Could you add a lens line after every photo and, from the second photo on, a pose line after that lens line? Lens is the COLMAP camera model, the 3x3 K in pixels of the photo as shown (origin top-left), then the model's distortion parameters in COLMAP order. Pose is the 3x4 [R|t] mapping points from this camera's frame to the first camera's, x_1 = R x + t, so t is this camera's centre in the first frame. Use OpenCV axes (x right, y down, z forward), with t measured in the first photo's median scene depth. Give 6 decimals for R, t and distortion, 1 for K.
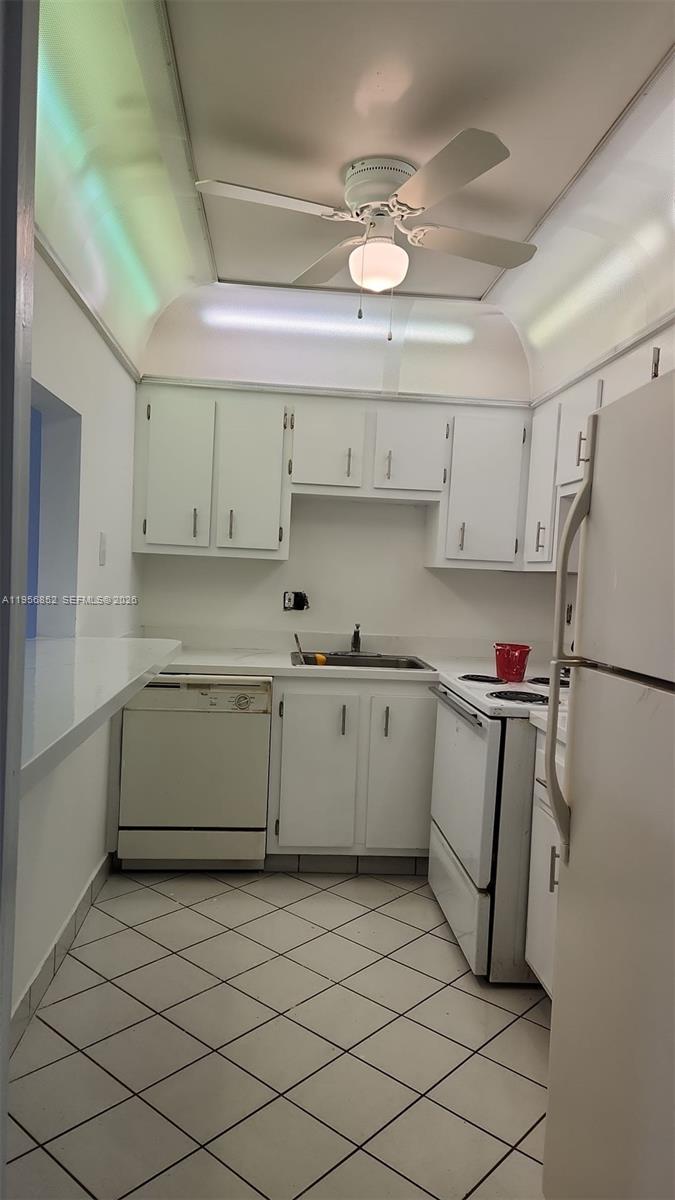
lens RADIAL K [[805.5, 0, 315.3], [0, 805.5, 616.3], [0, 0, 1]] dist [0.039447, -0.003679]
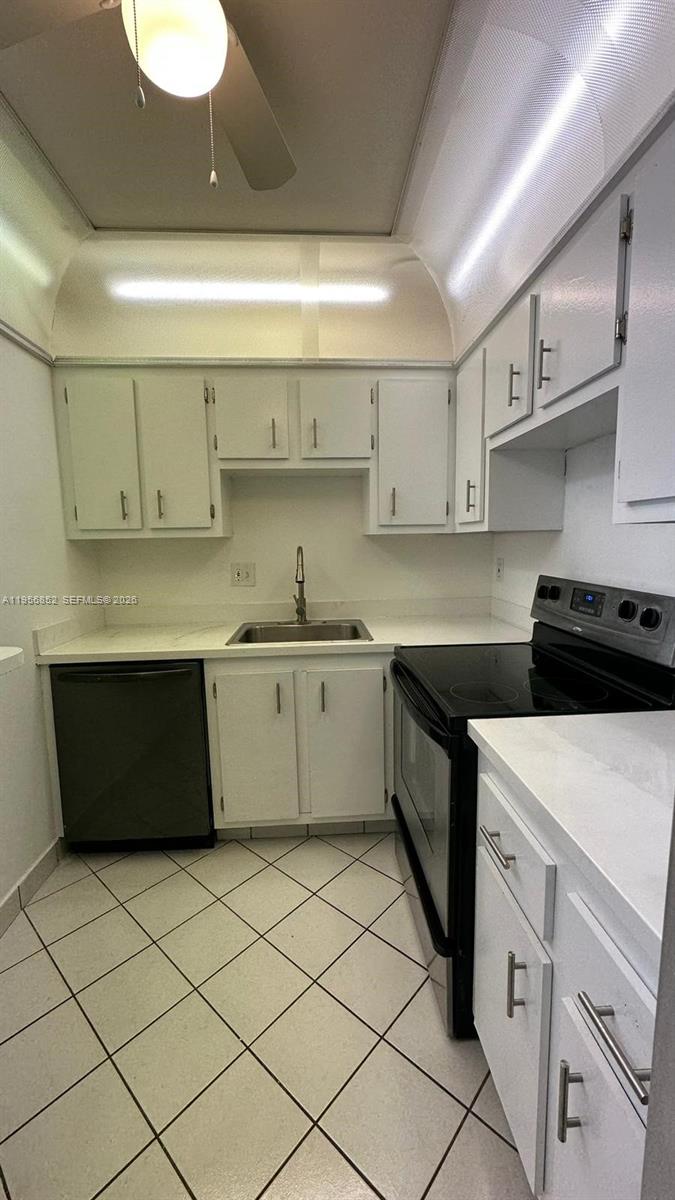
lens RADIAL K [[479.5, 0, 337.6], [0, 479.5, 599.8], [0, 0, 1]] dist [-0.009611, 0.000841]
pose [[0.997914, -0.064012, -0.008391, 0.111207], [0.064414, 0.995936, 0.062948, -0.020164], [0.004327, -0.063357, 0.997982, 0.401593]]
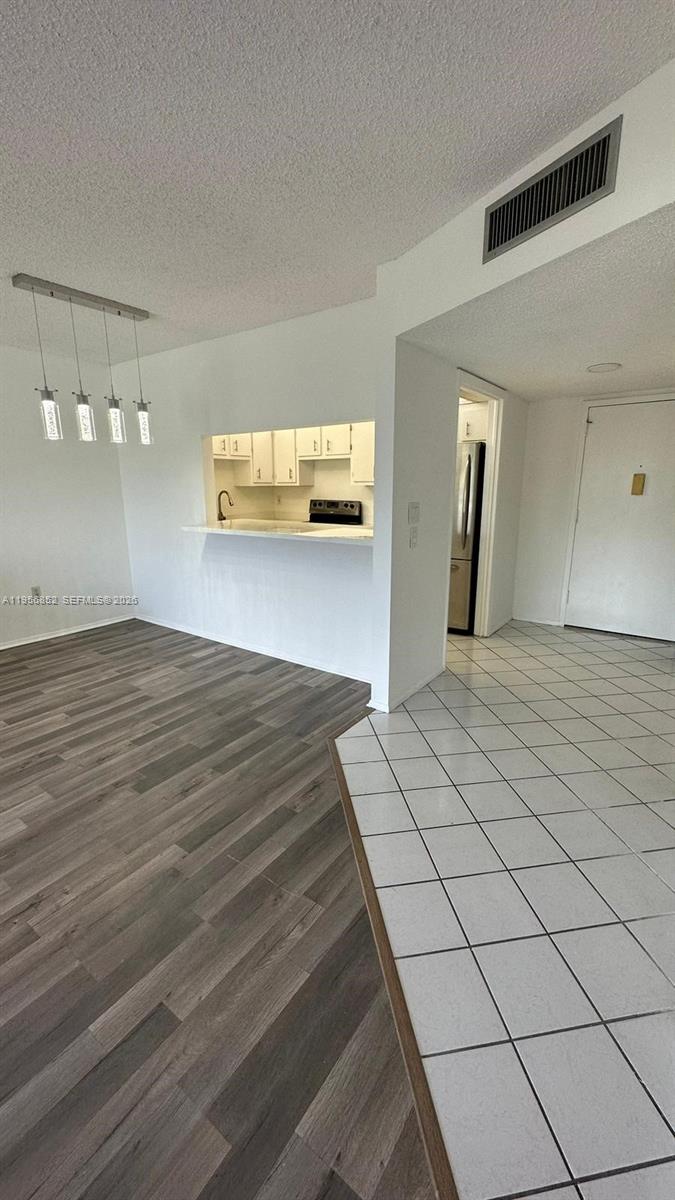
lens RADIAL K [[479.5, 0, 339.5], [0, 479.5, 596.3], [0, 0, 1]] dist [-0.009611, 0.000841]
pose [[0.630565, -0.222740, 0.743488, -0.935093], [0.080651, 0.971553, 0.222664, -0.036842], [-0.771935, -0.080442, 0.630592, -0.244206]]
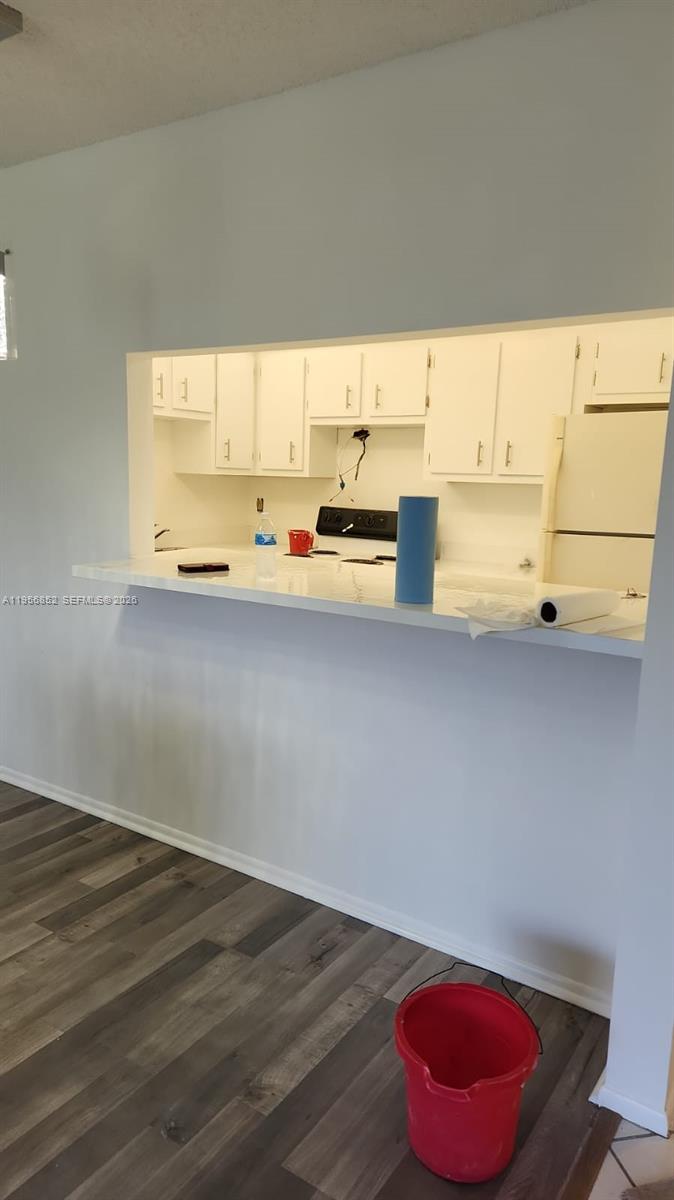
lens RADIAL K [[805.5, 0, 329.3], [0, 805.5, 605.3], [0, 0, 1]] dist [0.039447, -0.003679]
pose [[0.612772, -0.148707, 0.776142, -0.771528], [0.044703, 0.987086, 0.153829, -0.045368], [-0.788995, -0.059566, 0.611506, 0.064369]]
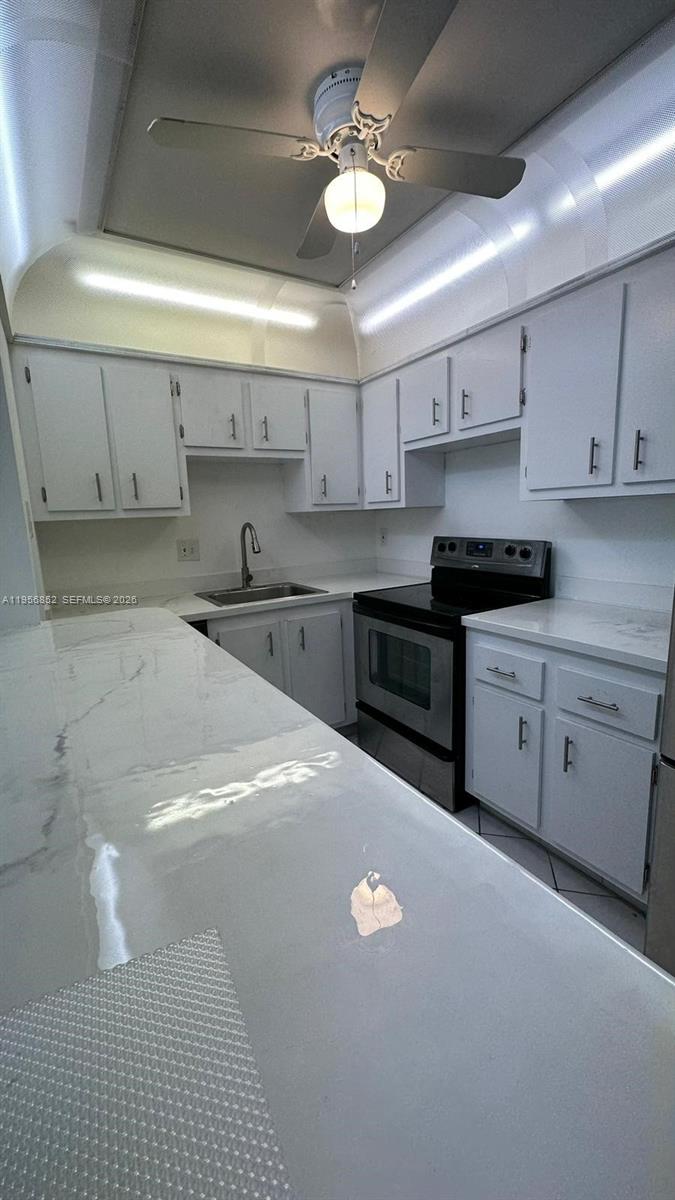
lens RADIAL K [[479.5, 0, 337.5], [0, 479.5, 600.2], [0, 0, 1]] dist [-0.009611, 0.000841]
pose [[0.882446, -0.162299, 0.441529, -0.171866], [0.109143, 0.983624, 0.143429, -0.027023], [-0.457576, -0.078378, 0.885709, 0.296601]]
